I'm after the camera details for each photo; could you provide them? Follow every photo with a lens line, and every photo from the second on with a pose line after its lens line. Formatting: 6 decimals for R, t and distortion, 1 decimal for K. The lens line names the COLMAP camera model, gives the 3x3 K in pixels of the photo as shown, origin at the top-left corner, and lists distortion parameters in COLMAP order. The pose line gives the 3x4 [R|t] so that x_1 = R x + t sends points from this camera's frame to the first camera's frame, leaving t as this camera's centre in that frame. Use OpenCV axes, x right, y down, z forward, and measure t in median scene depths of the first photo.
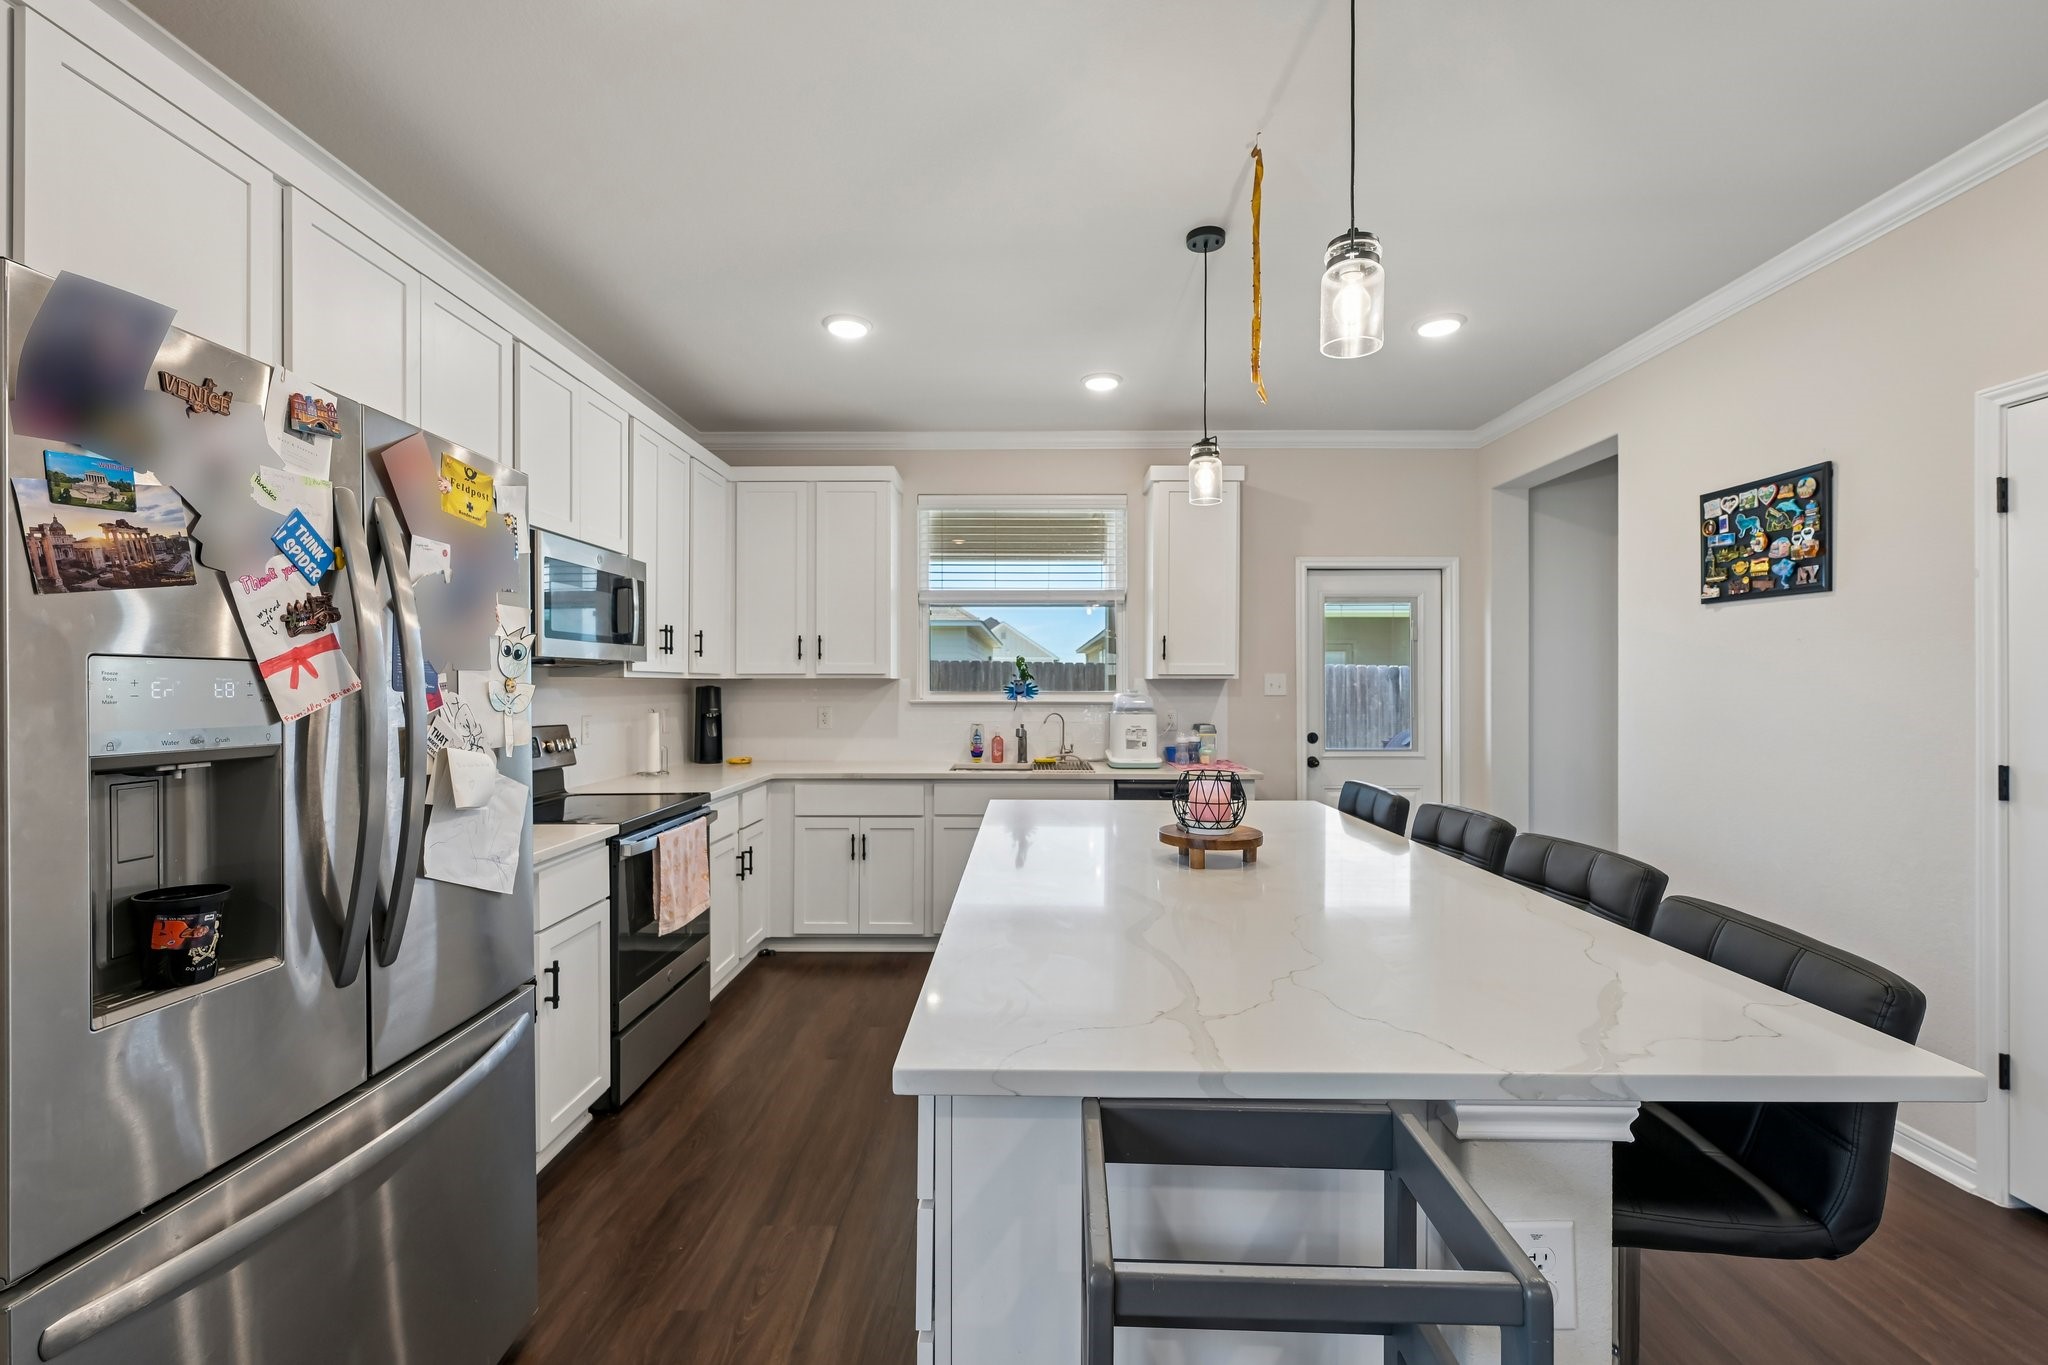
lens RADIAL K [[864.0, 0, 1006.5], [0, 864.0, 680.8], [0, 0, 1]] dist [0.001901, 0.000138]
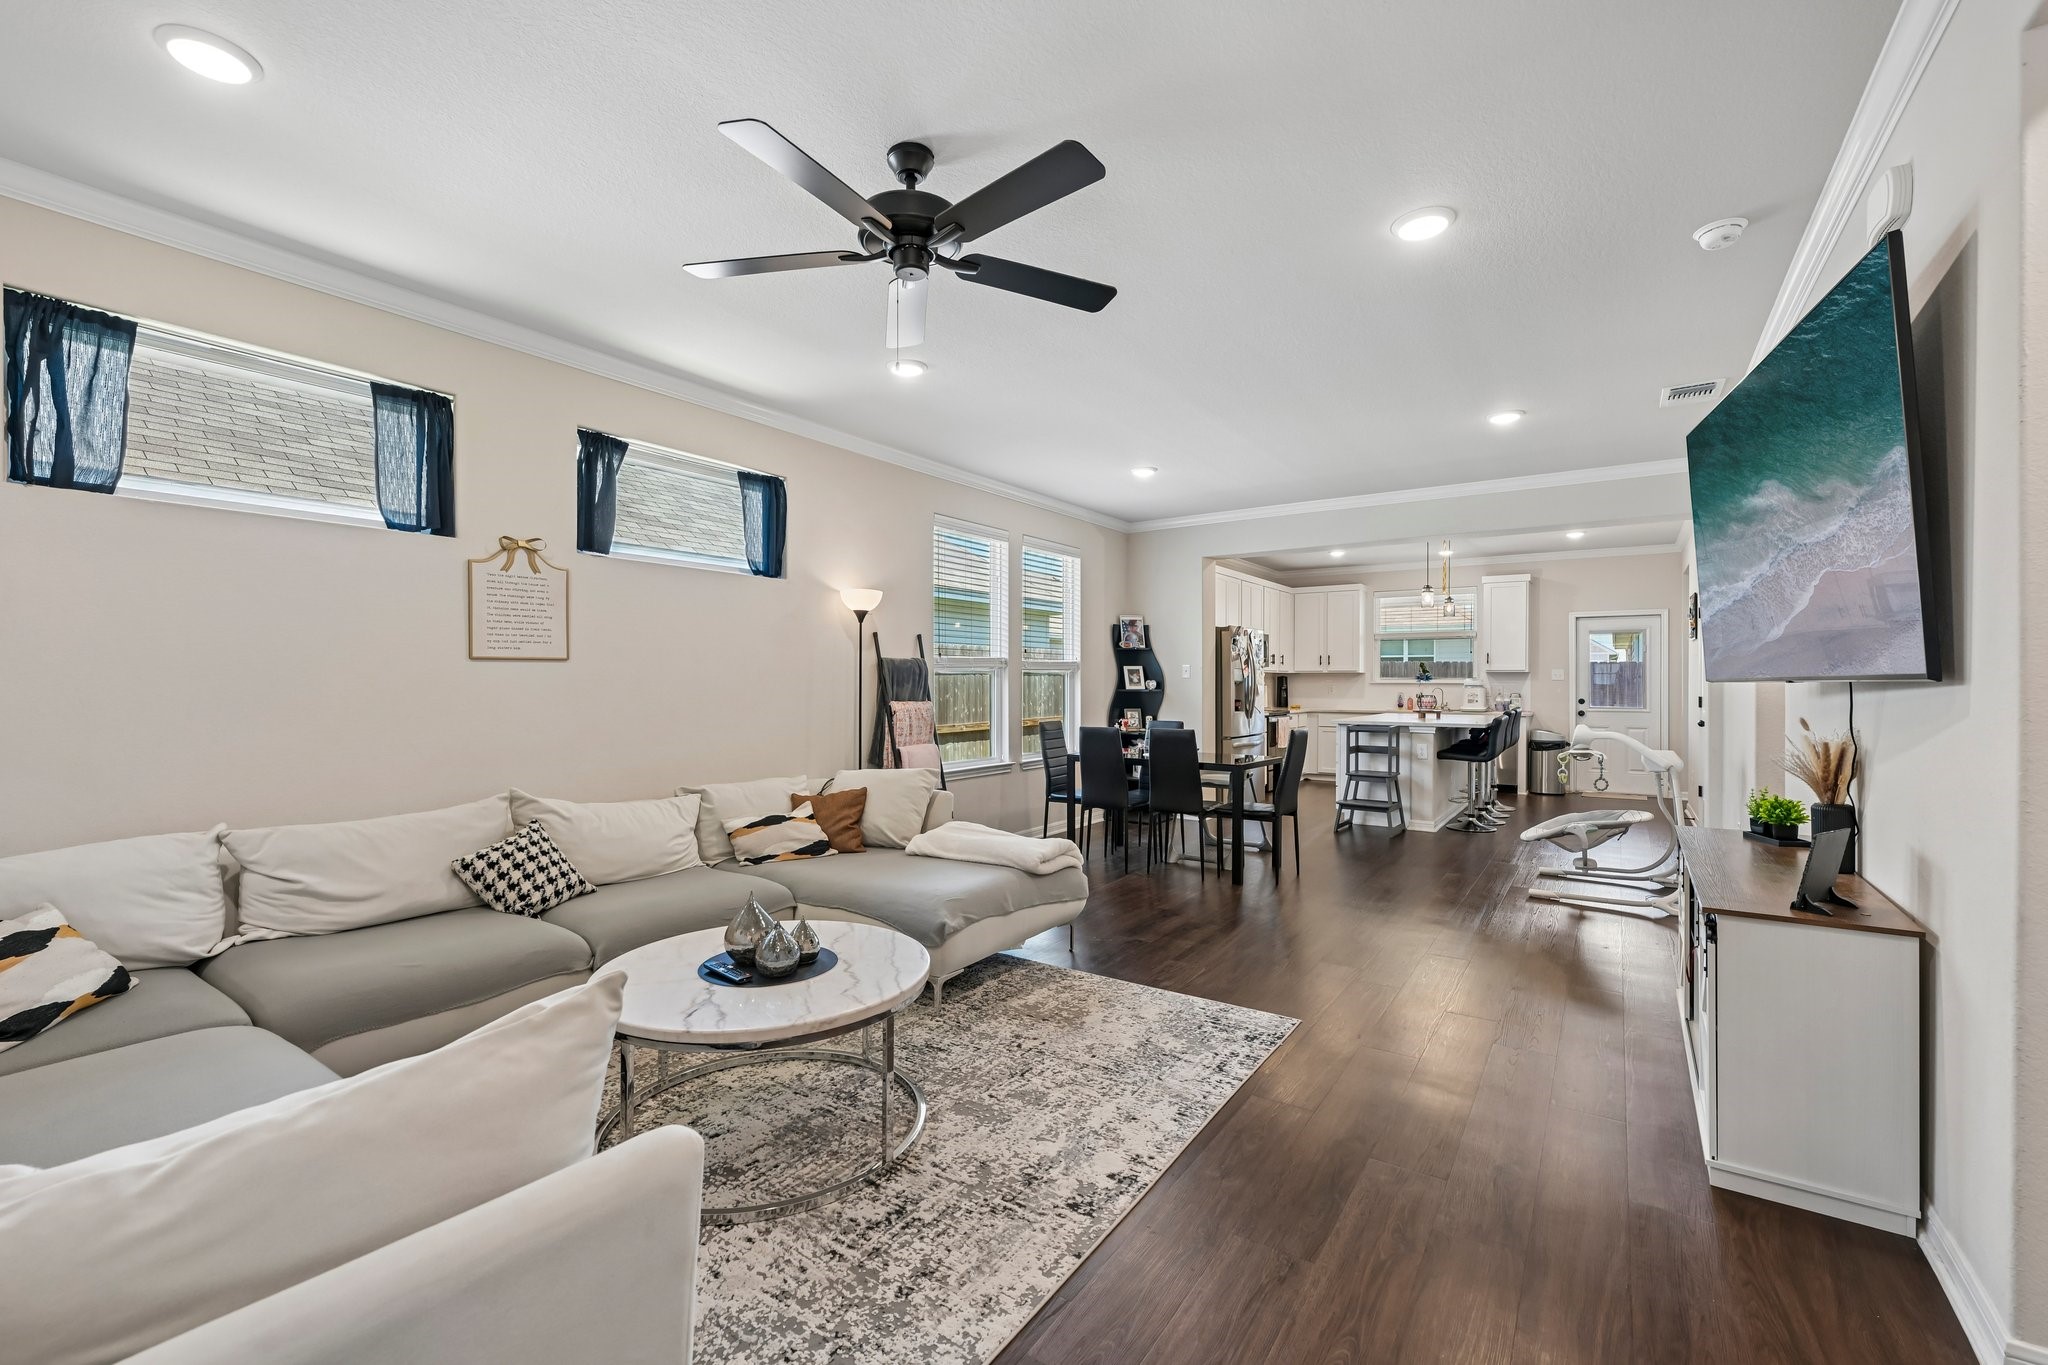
lens RADIAL K [[864.0, 0, 1022.7], [0, 864.0, 682.2], [0, 0, 1]] dist [0.001901, 0.000138]
pose [[0.832156, 0.003269, -0.554531, 0.695037], [0.004433, 0.999911, 0.012547, -0.017199], [0.554523, -0.012900, 0.832068, -2.513269]]
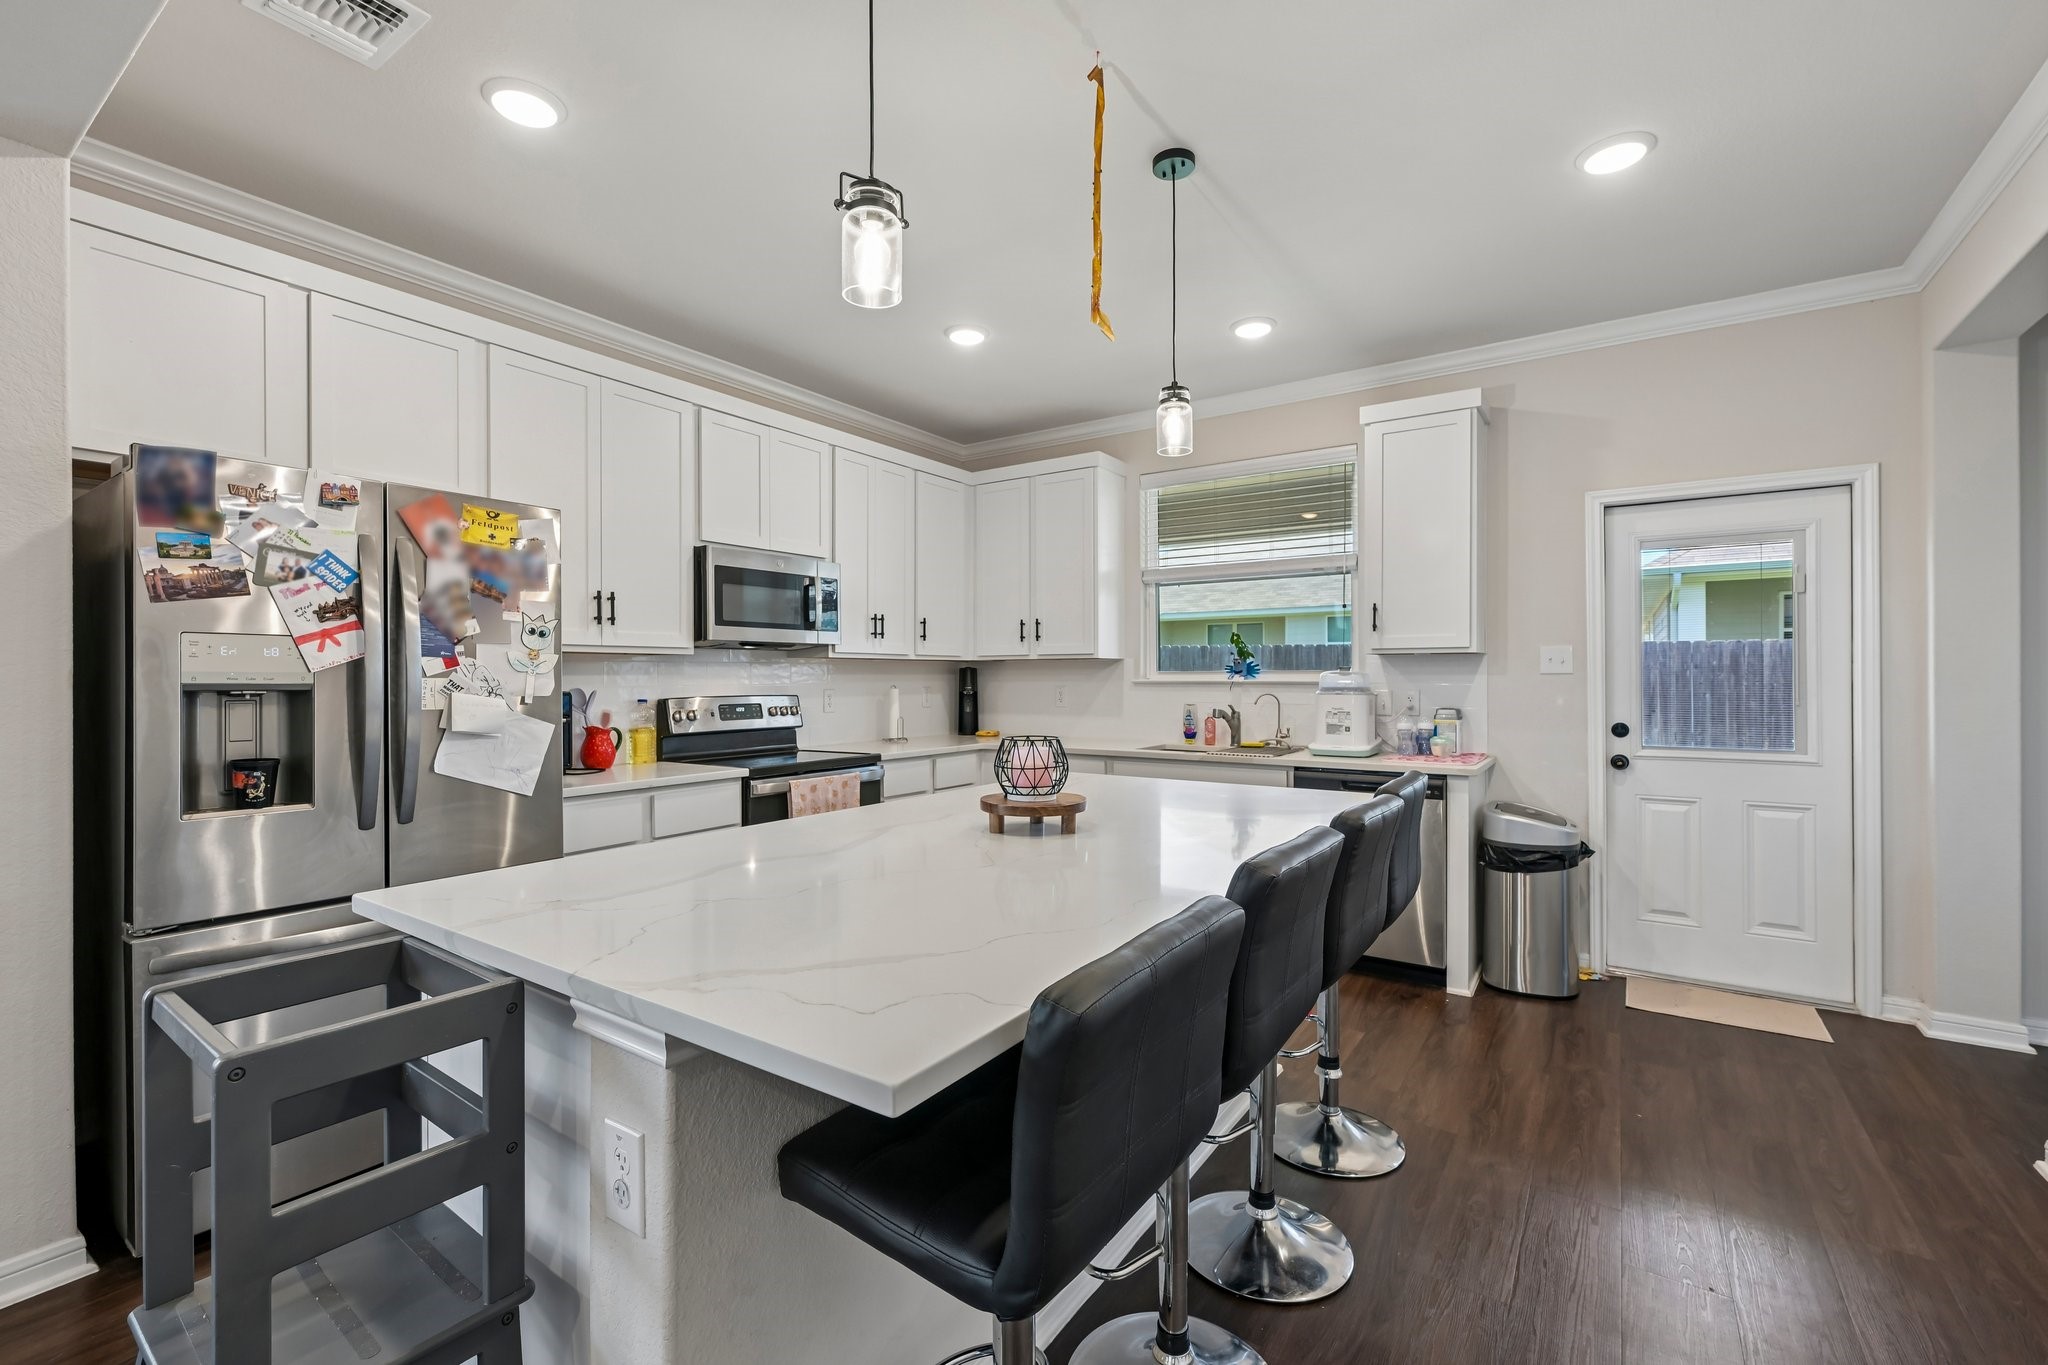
lens RADIAL K [[864.0, 0, 1015.5], [0, 864.0, 677.9], [0, 0, 1]] dist [0.001901, 0.000138]
pose [[0.834155, -0.002130, -0.551526, 0.591868], [0.005068, 0.999980, 0.003804, 0.027704], [0.551507, -0.005968, 0.834149, 0.141689]]
